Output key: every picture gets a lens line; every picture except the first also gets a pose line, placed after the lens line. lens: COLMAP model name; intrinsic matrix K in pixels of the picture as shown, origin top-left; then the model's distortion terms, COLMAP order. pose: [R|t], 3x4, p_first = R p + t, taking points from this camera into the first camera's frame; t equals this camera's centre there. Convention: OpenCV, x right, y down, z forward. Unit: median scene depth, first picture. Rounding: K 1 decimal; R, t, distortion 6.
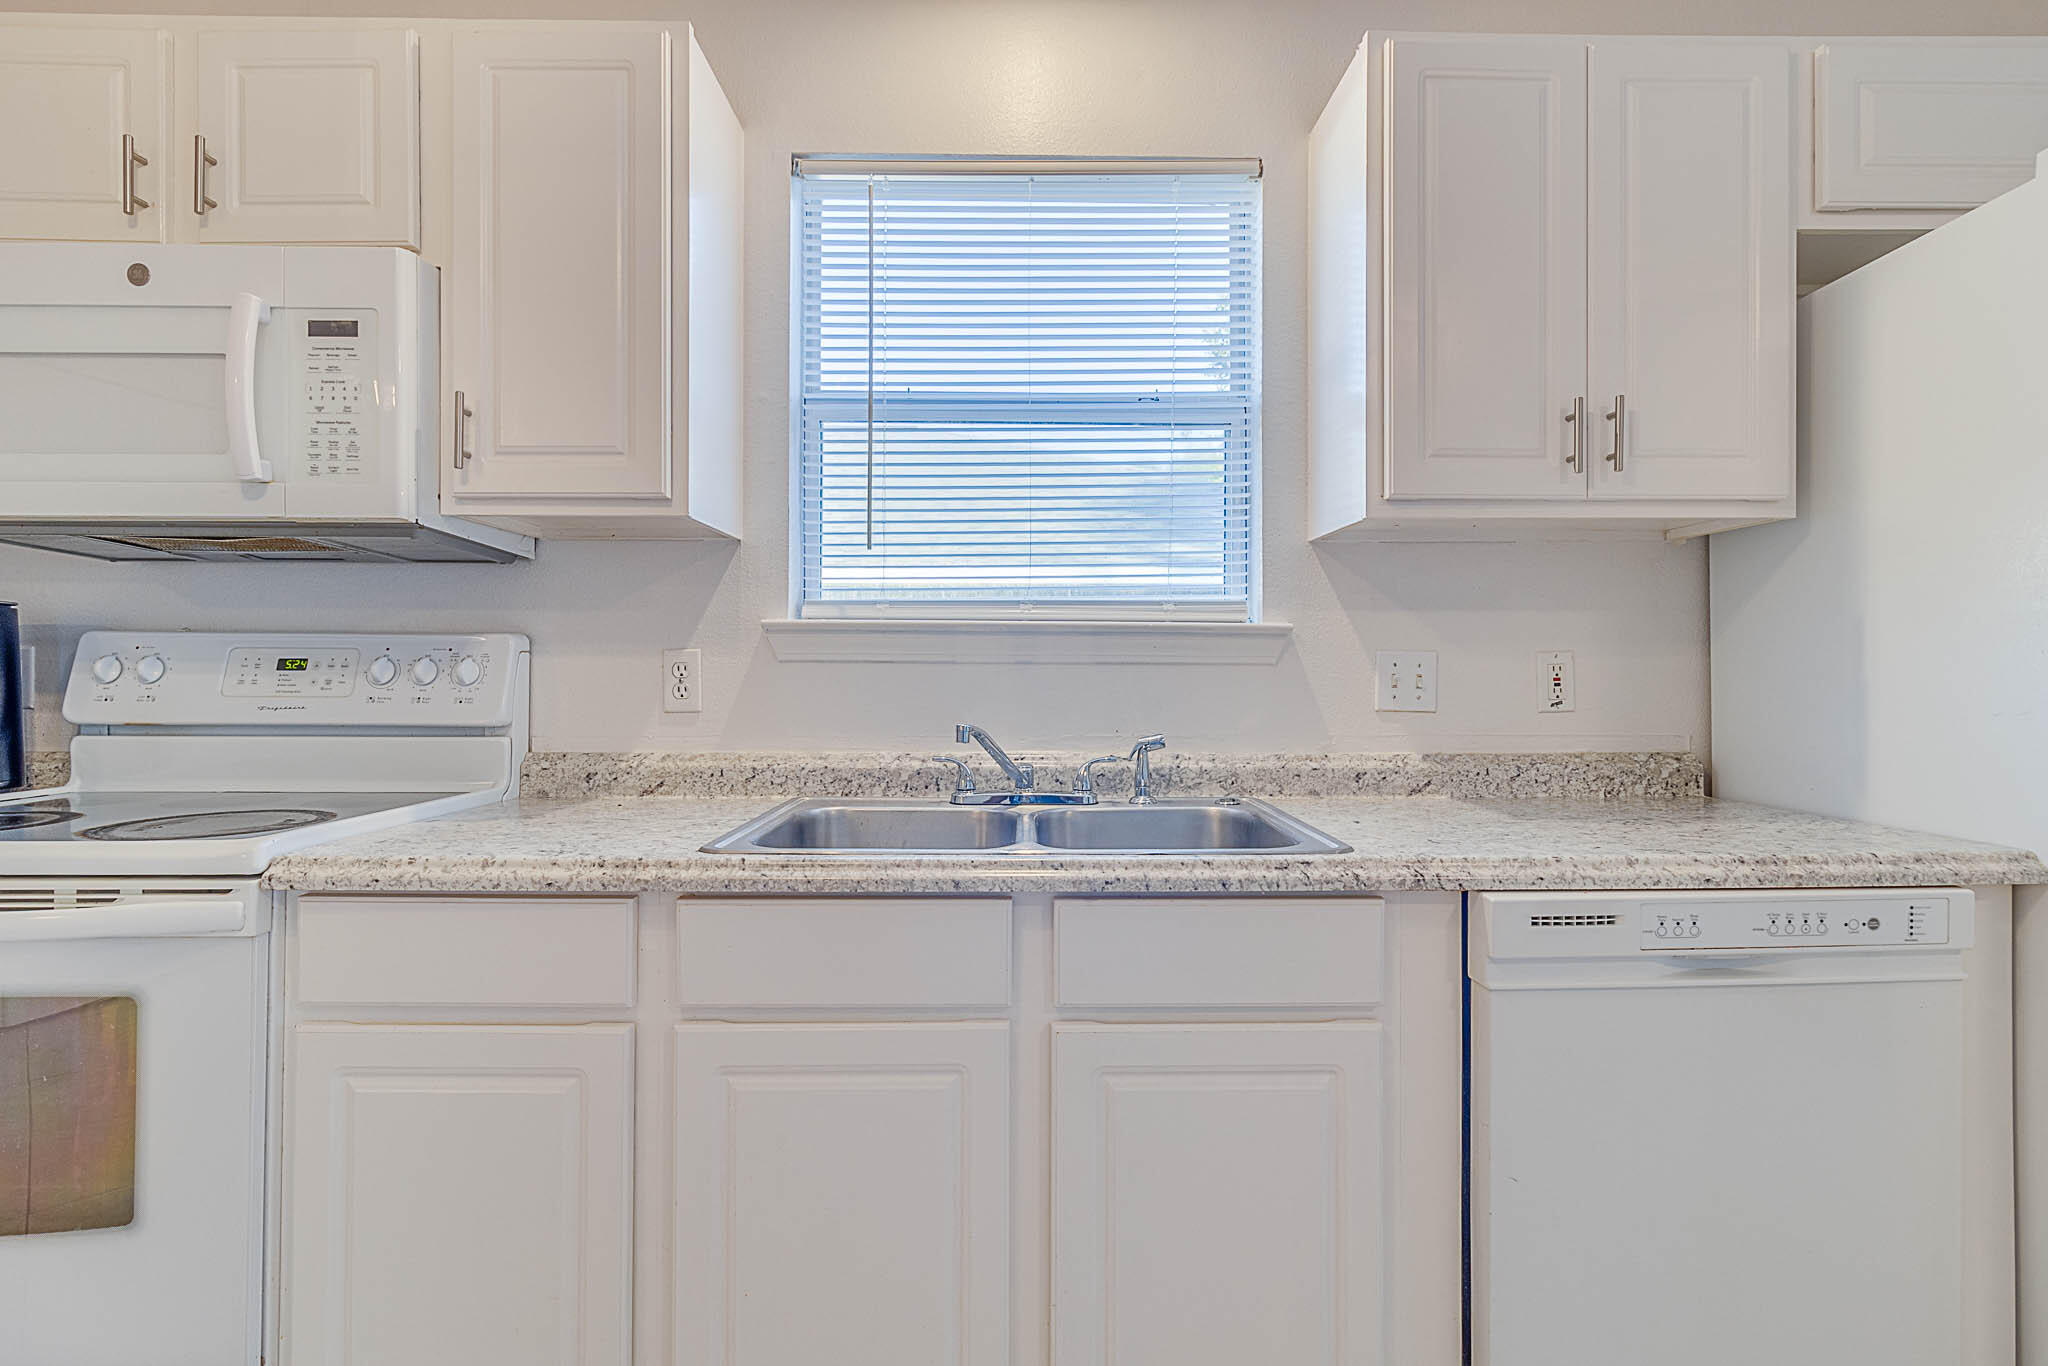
lens RADIAL K [[992.9, 0, 1038.3], [0, 992.9, 664.9], [0, 0, 1]] dist [-0.000090, 0.000144]
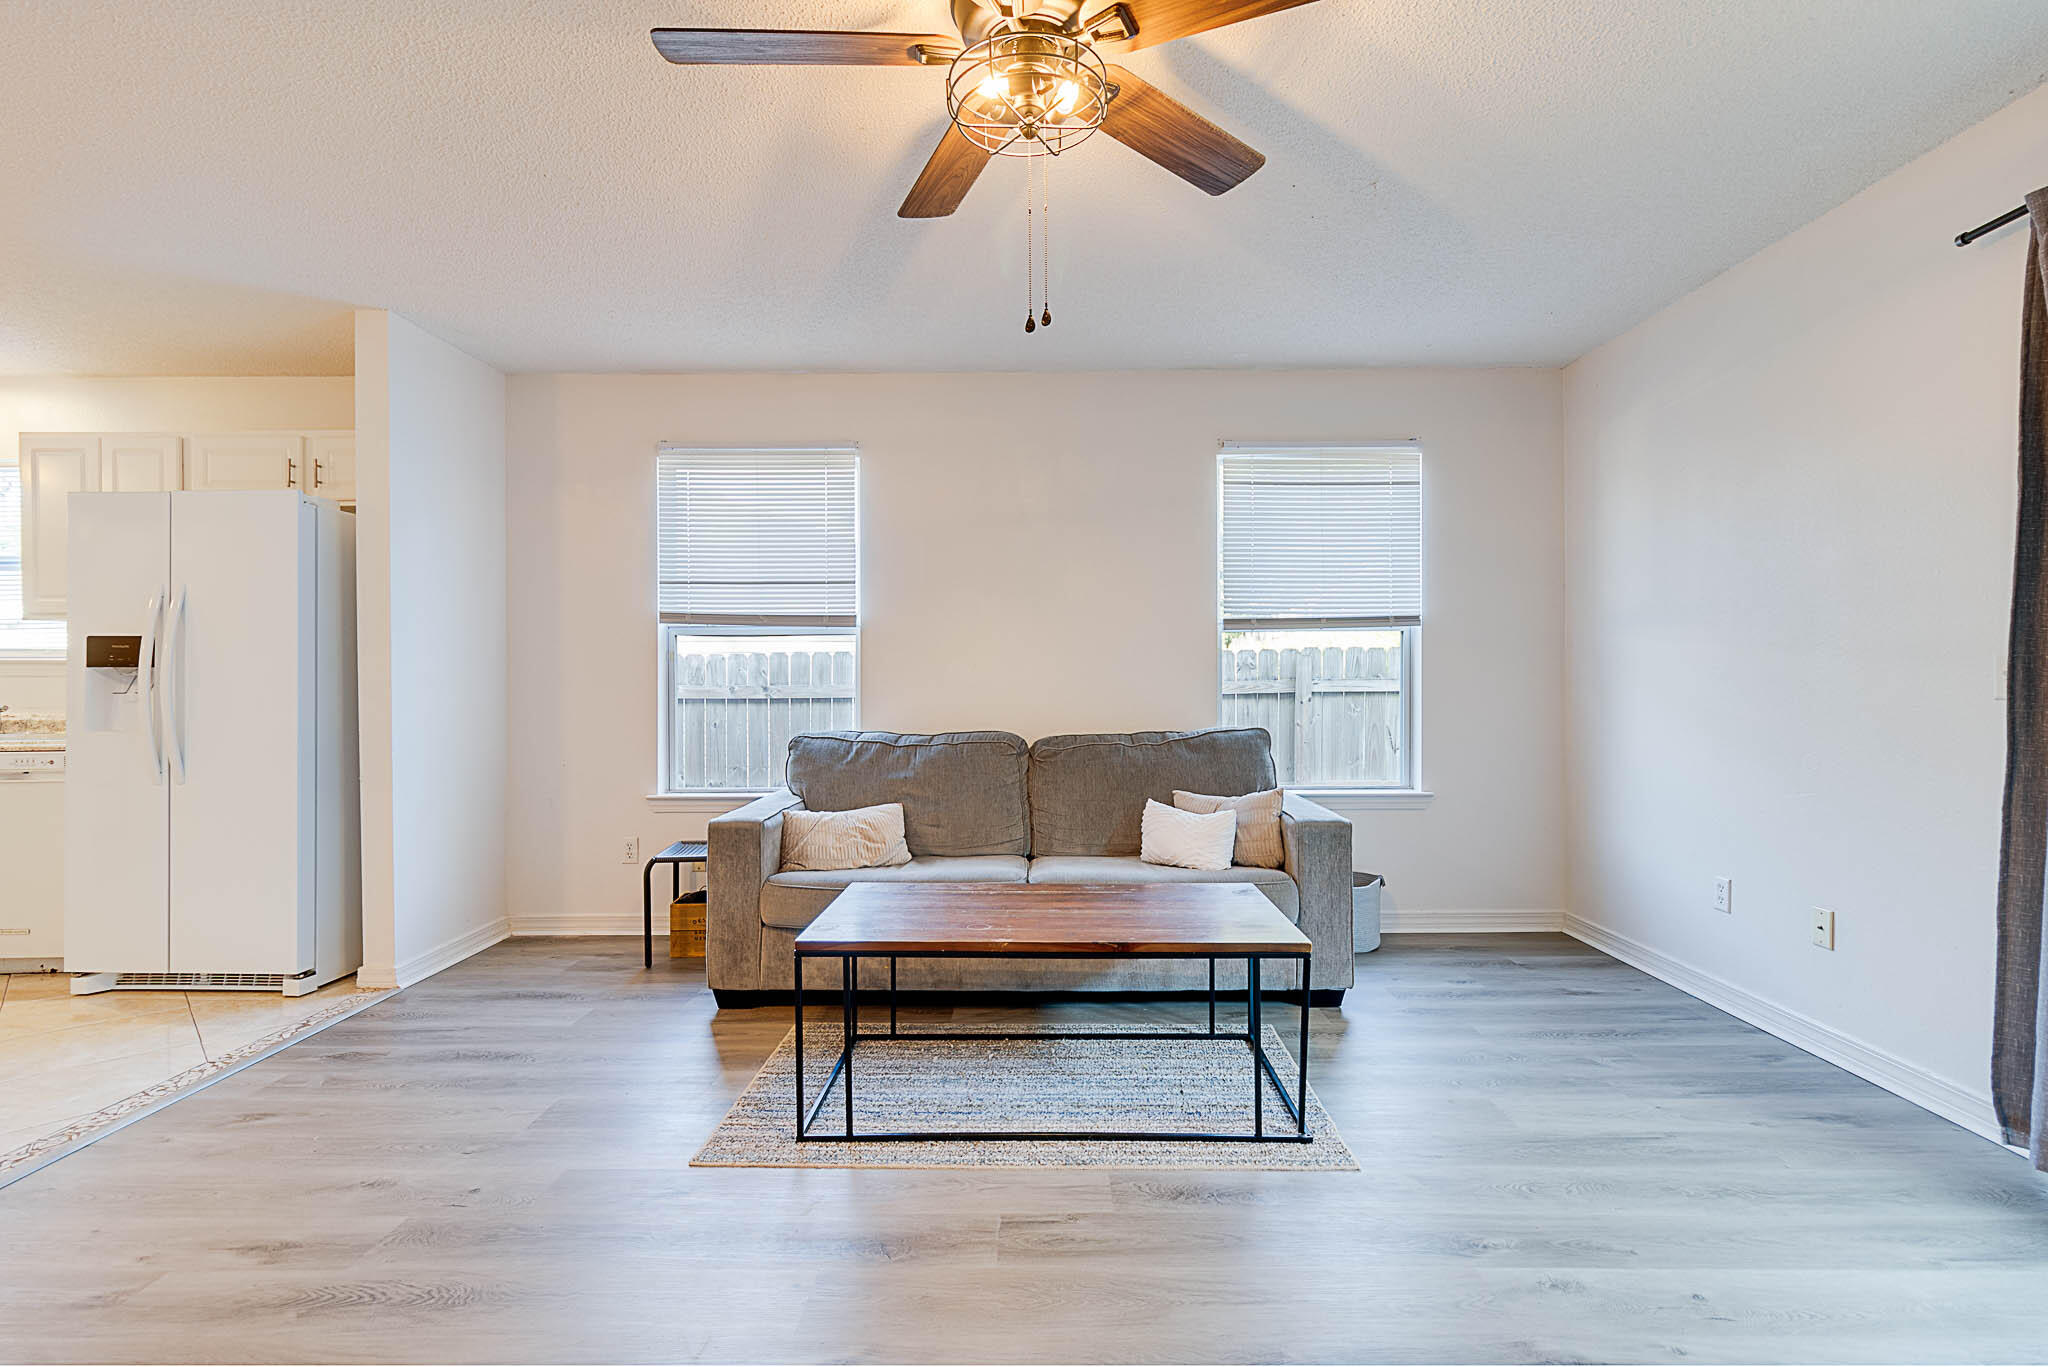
lens RADIAL K [[949.1, 0, 1024.0], [0, 949.1, 683.5], [0, 0, 1]] dist [-0.001492, -0.000159]
pose [[0.999726, -0.005021, -0.022854, 3.039462], [0.005383, 0.999860, 0.015838, -0.008133], [0.022771, -0.015956, 0.999613, -1.431313]]
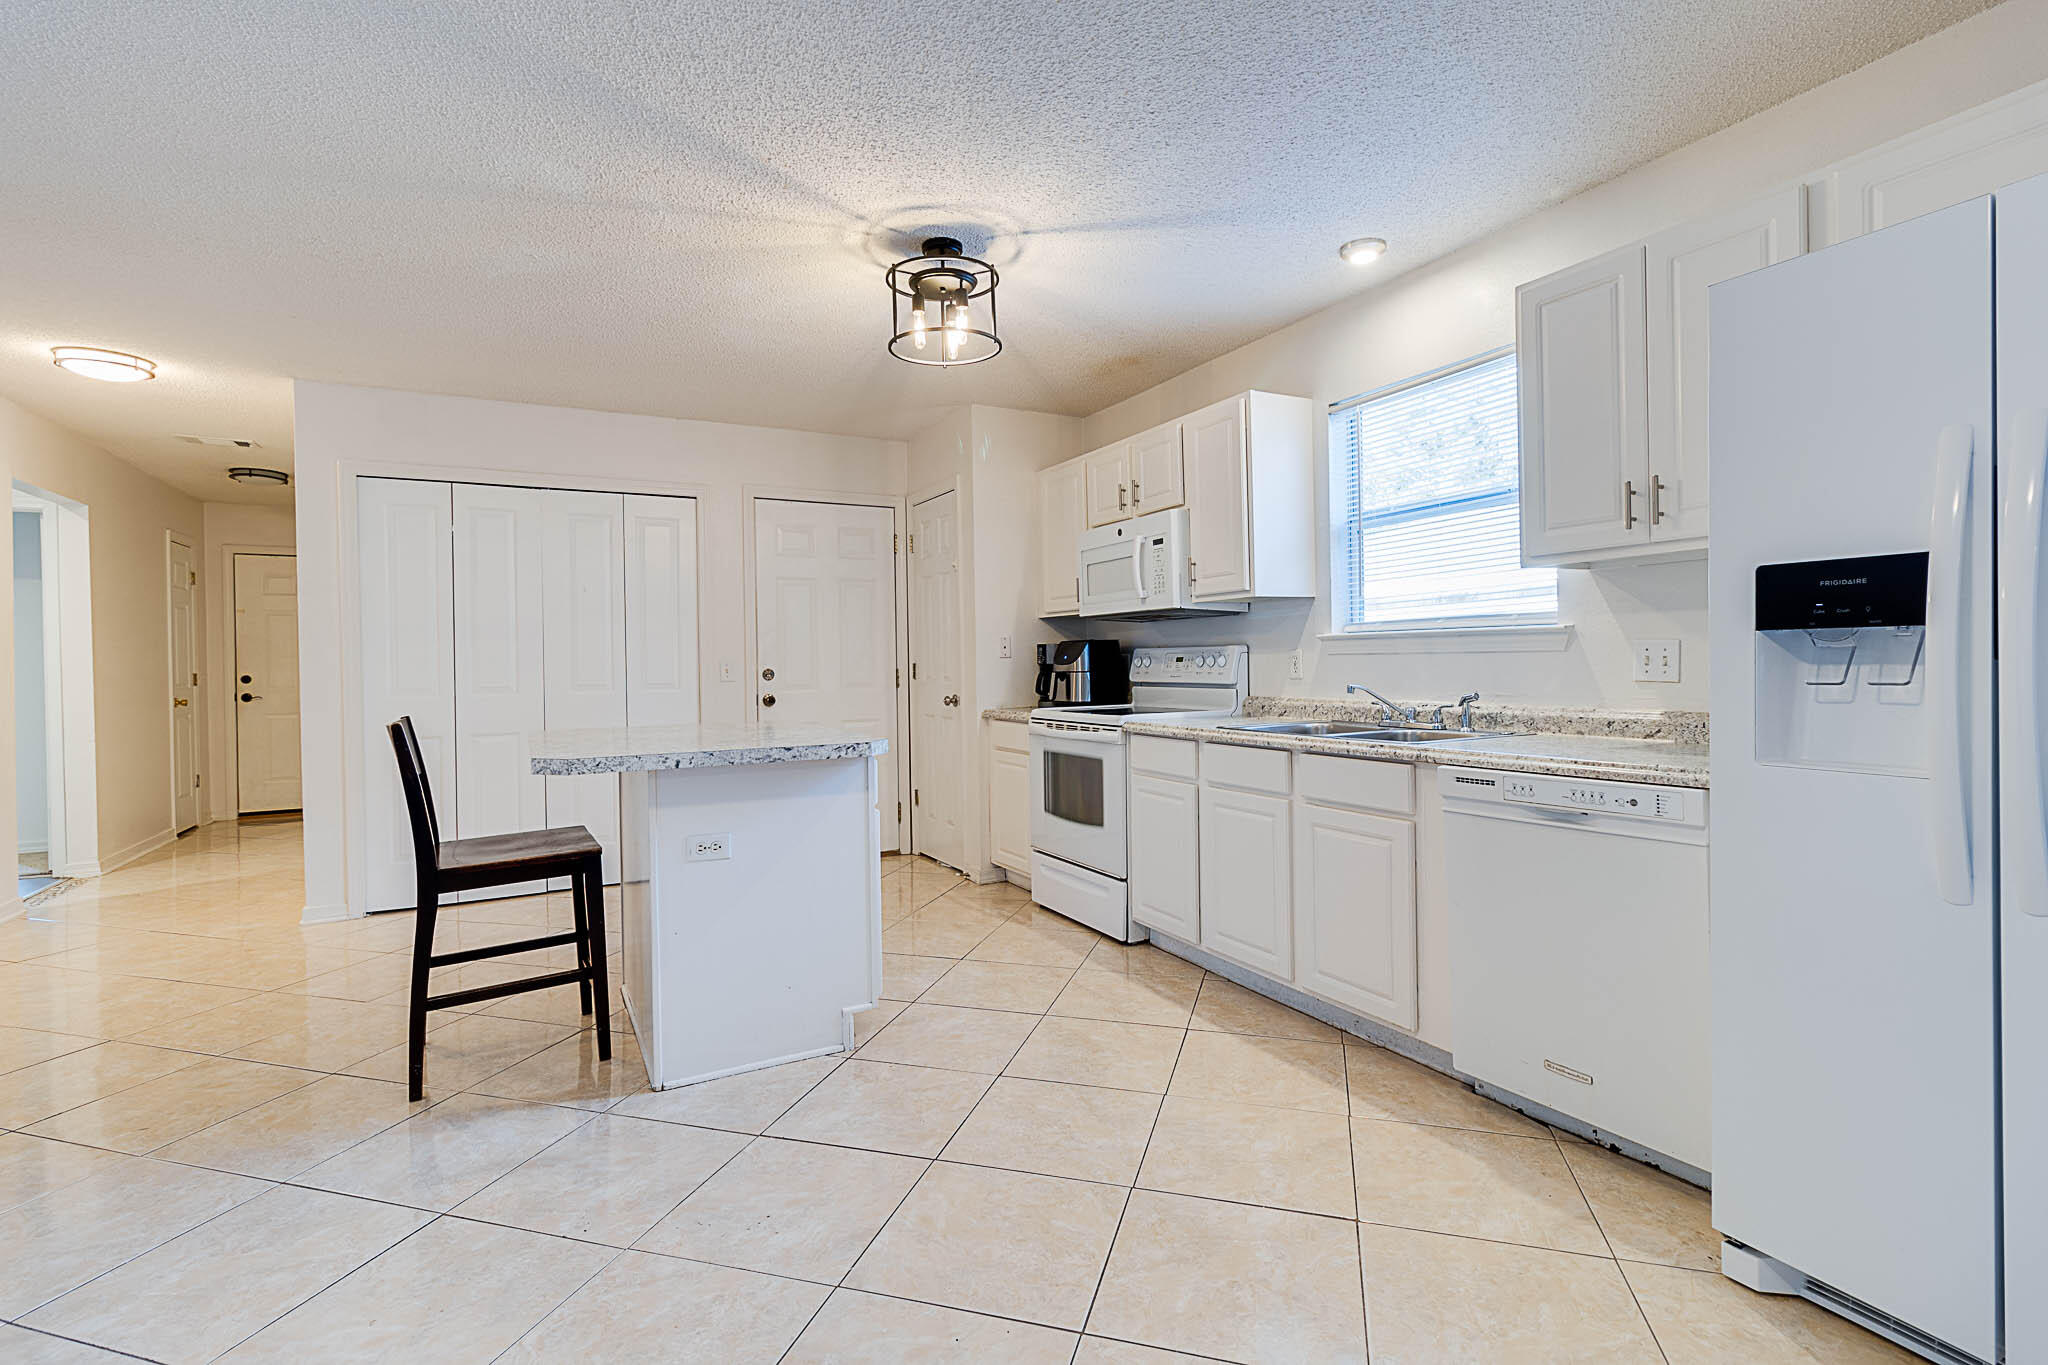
lens RADIAL K [[941.7, 0, 1034.3], [0, 941.7, 666.3], [0, 0, 1]] dist [0.000520, 0.000180]
pose [[0.458877, -0.006085, -0.888479, 1.420903], [0.027667, 0.999589, 0.007443, -0.012797], [0.888069, -0.027997, 0.458857, -0.521015]]
